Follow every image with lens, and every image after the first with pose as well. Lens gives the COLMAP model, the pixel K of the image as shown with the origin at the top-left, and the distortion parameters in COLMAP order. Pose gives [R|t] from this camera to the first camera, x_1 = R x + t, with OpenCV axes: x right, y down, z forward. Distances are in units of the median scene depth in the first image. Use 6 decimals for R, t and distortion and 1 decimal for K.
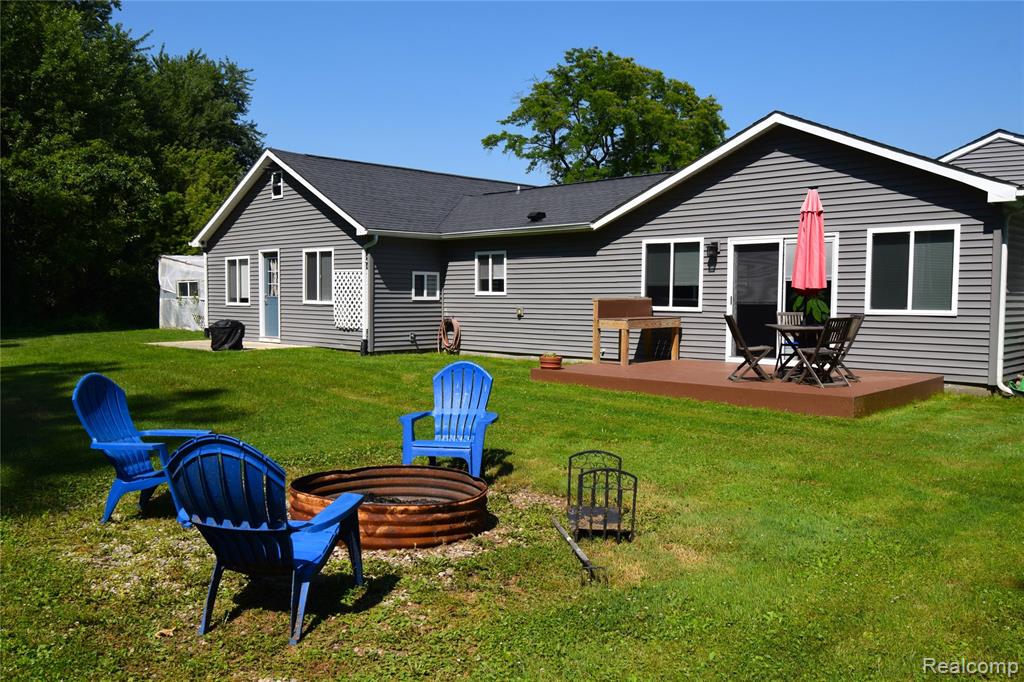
lens RADIAL K [[873.5, 0, 512.0], [0, 873.5, 341.0], [0, 0, 1]] dist [-0.009442, 0.001203]
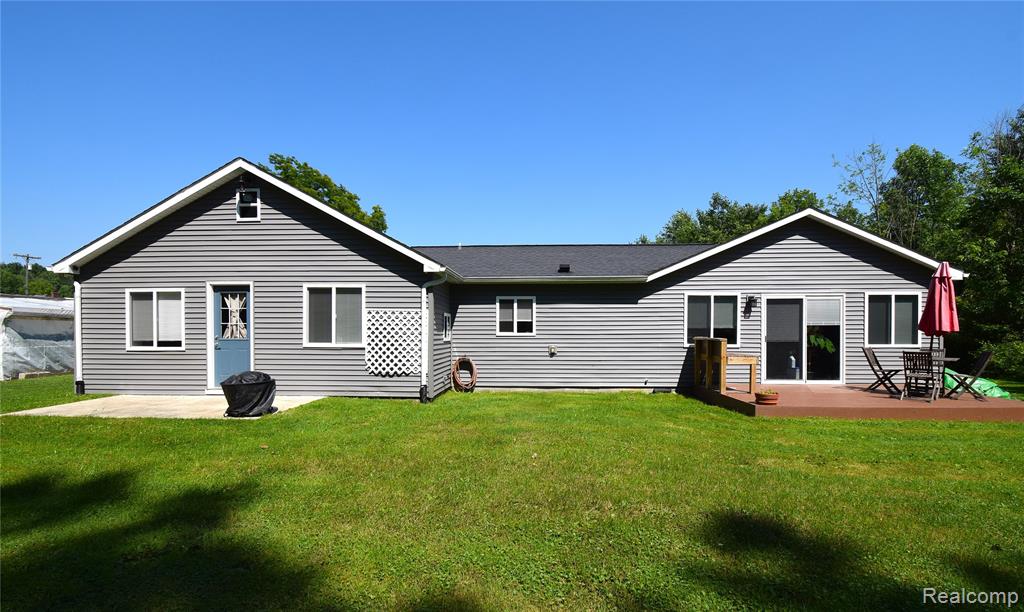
lens RADIAL K [[476.7, 0, 511.9], [0, 476.7, 343.4], [0, 0, 1]] dist [-0.000179, -0.000642]
pose [[0.744837, -0.018574, 0.666987, -0.436165], [0.037427, 0.999202, -0.013969, -0.035031], [-0.666196, 0.035368, 0.744938, 0.560357]]
